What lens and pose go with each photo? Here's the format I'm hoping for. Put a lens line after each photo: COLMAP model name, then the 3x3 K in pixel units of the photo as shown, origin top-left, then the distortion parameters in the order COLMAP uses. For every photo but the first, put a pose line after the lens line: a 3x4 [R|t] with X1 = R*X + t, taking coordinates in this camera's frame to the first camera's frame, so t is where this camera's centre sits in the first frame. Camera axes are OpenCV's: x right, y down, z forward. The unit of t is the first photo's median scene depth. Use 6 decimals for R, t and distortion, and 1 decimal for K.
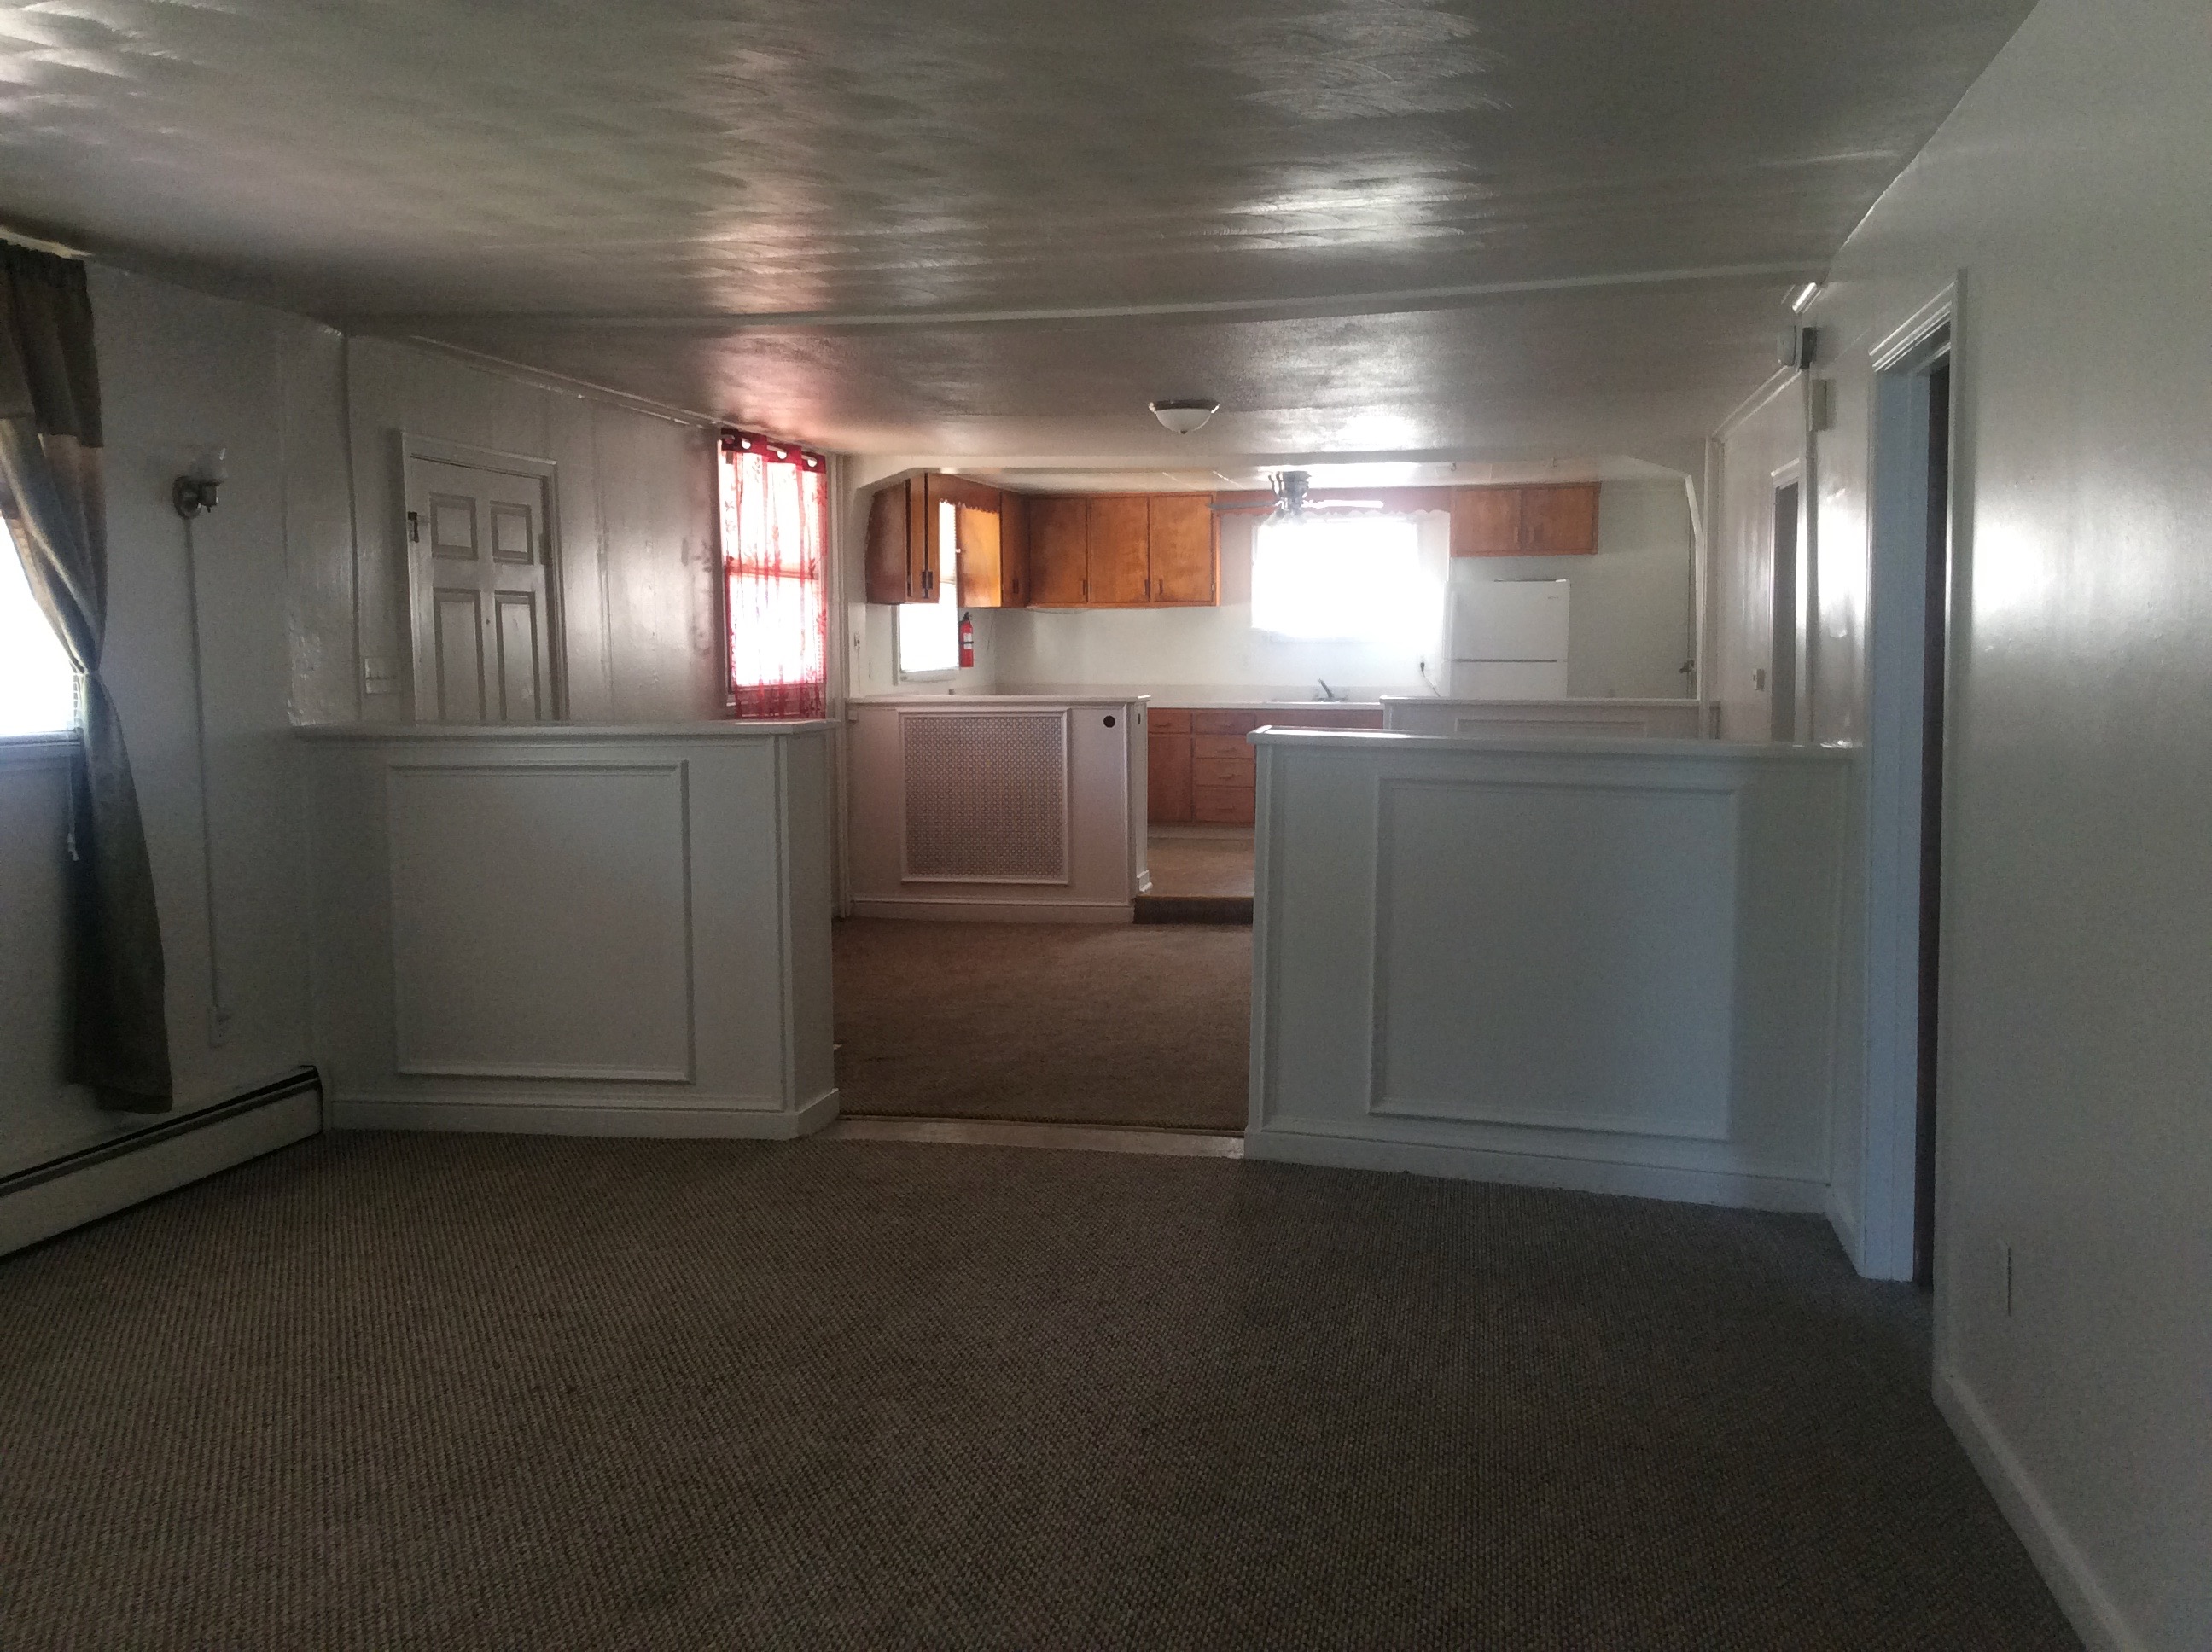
lens RADIAL K [[2075.5, 0, 1106.0], [0, 2075.5, 826.0], [0, 0, 1]] dist [0.136744, -0.246601]
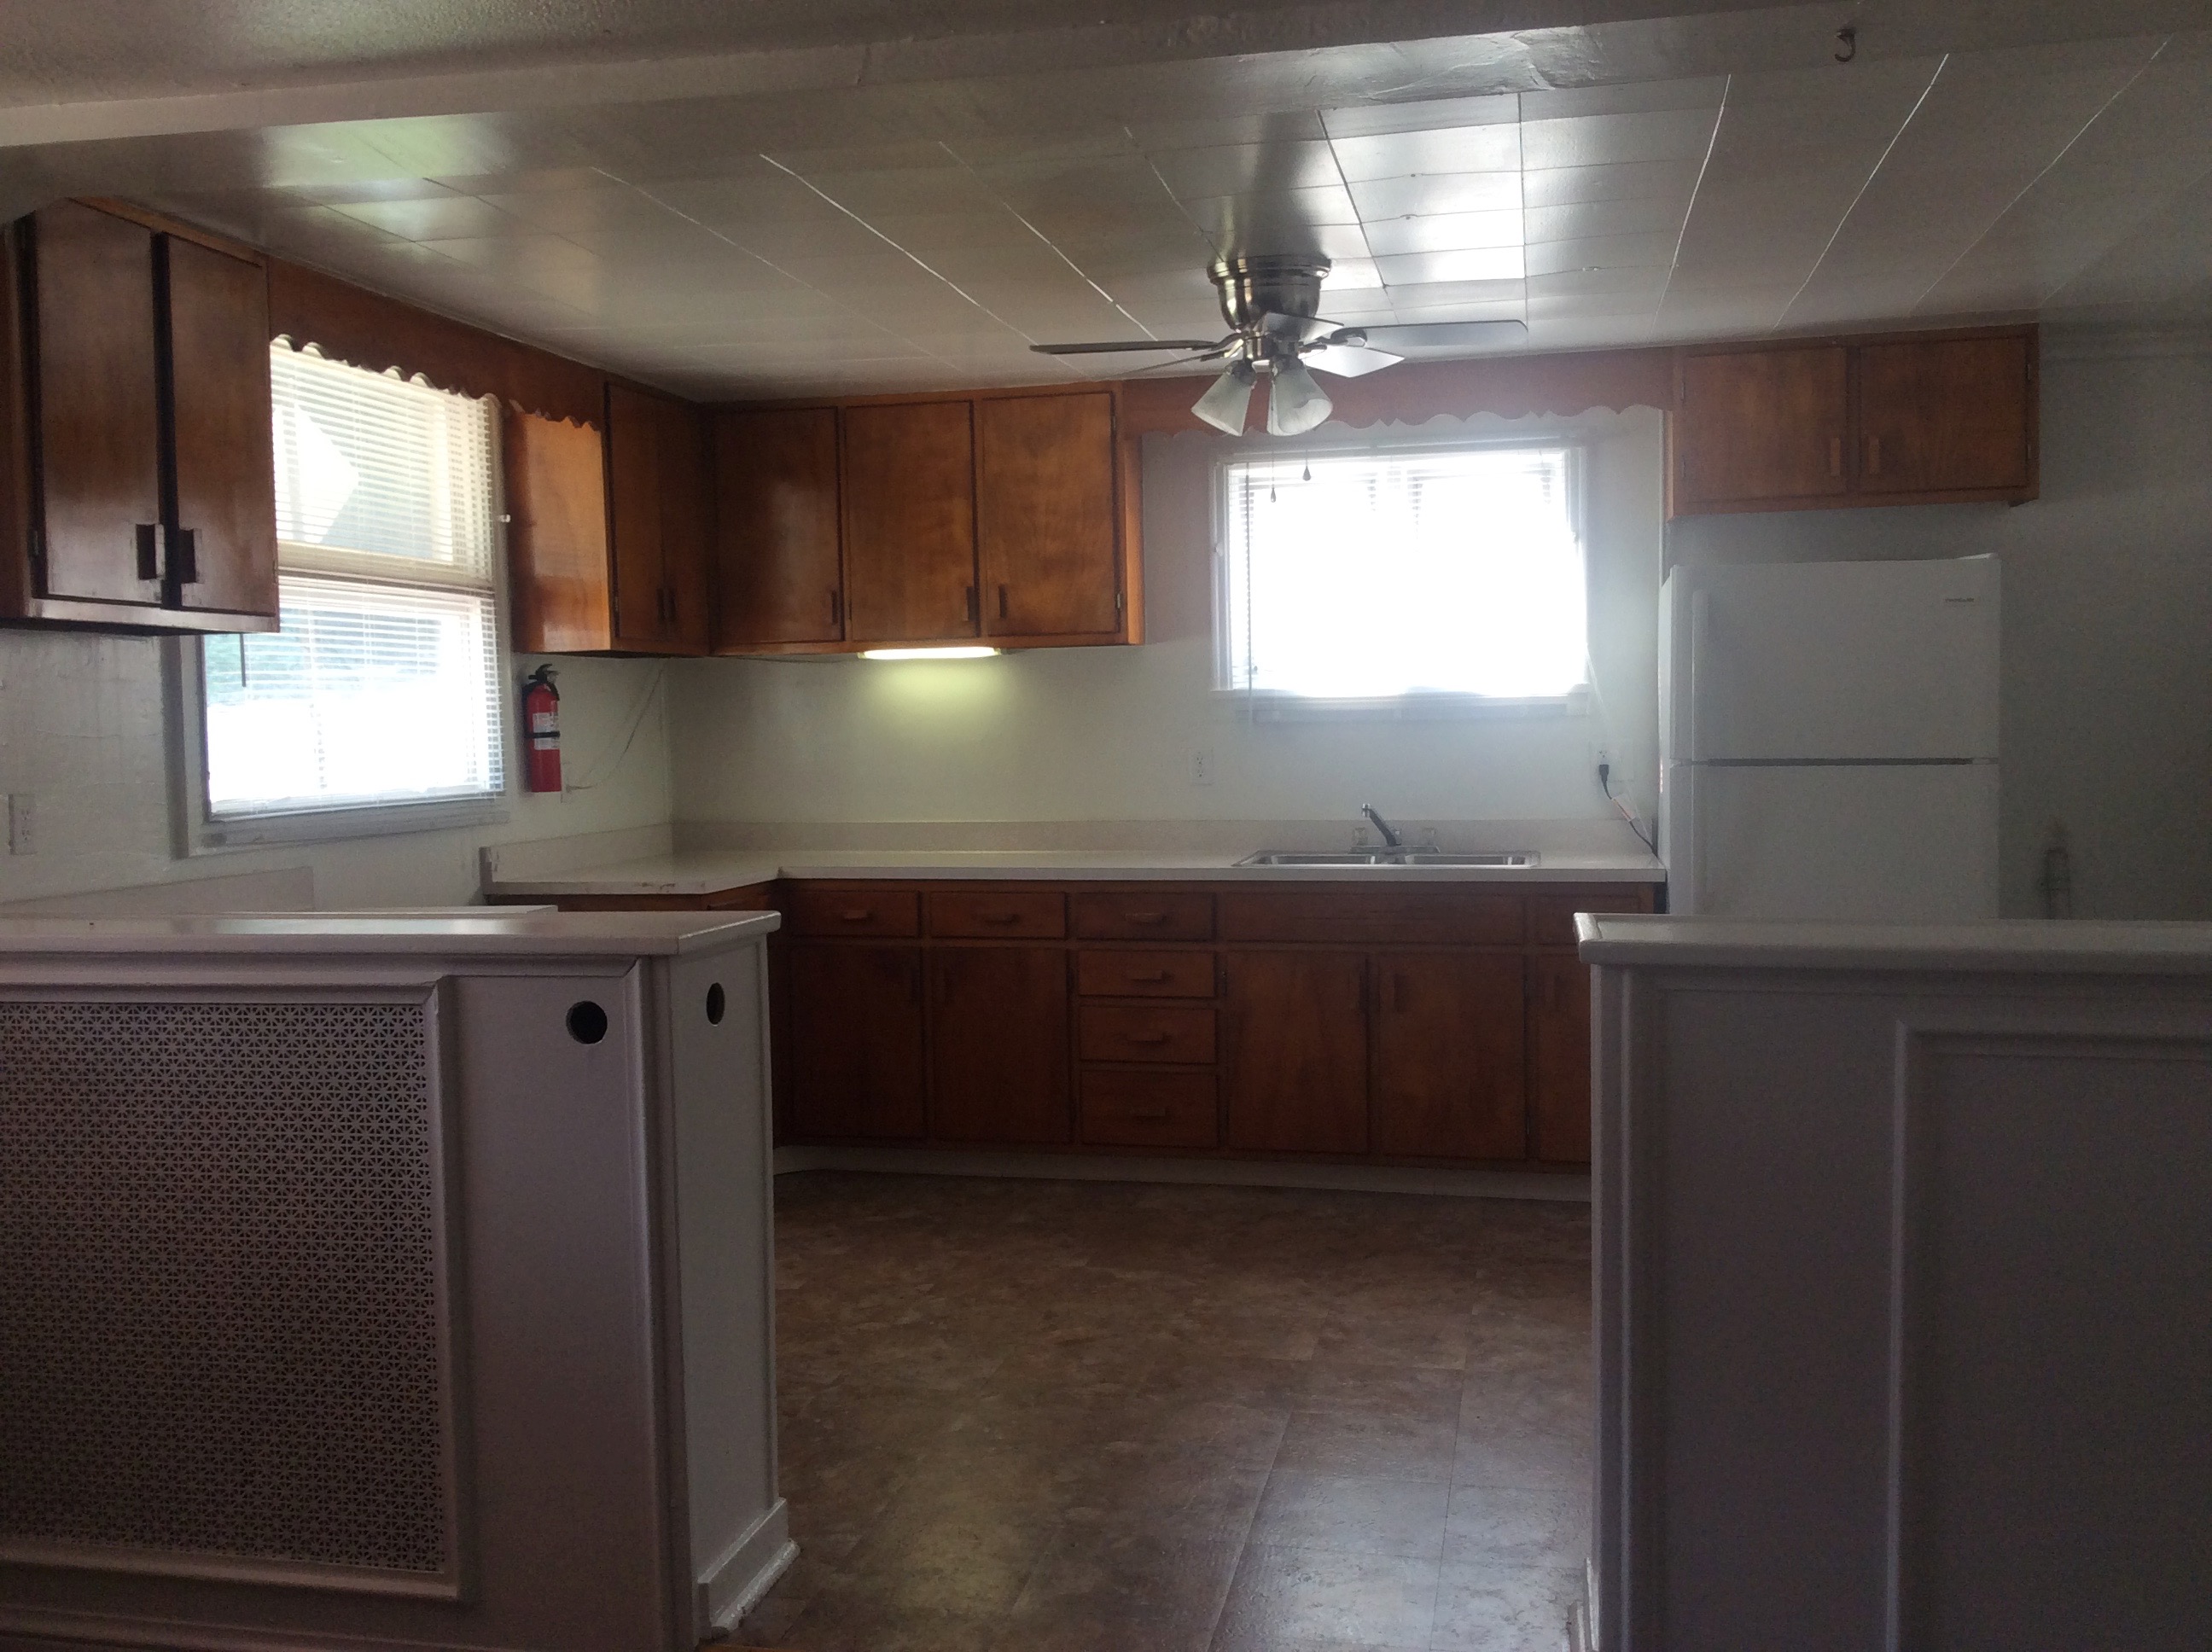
lens RADIAL K [[2075.5, 0, 1106.0], [0, 2075.5, 826.0], [0, 0, 1]] dist [0.136744, -0.246601]
pose [[0.999309, -0.014120, -0.034382, 0.064113], [0.012829, 0.999214, -0.037499, -0.051657], [0.034885, 0.037032, 0.998705, 0.572350]]
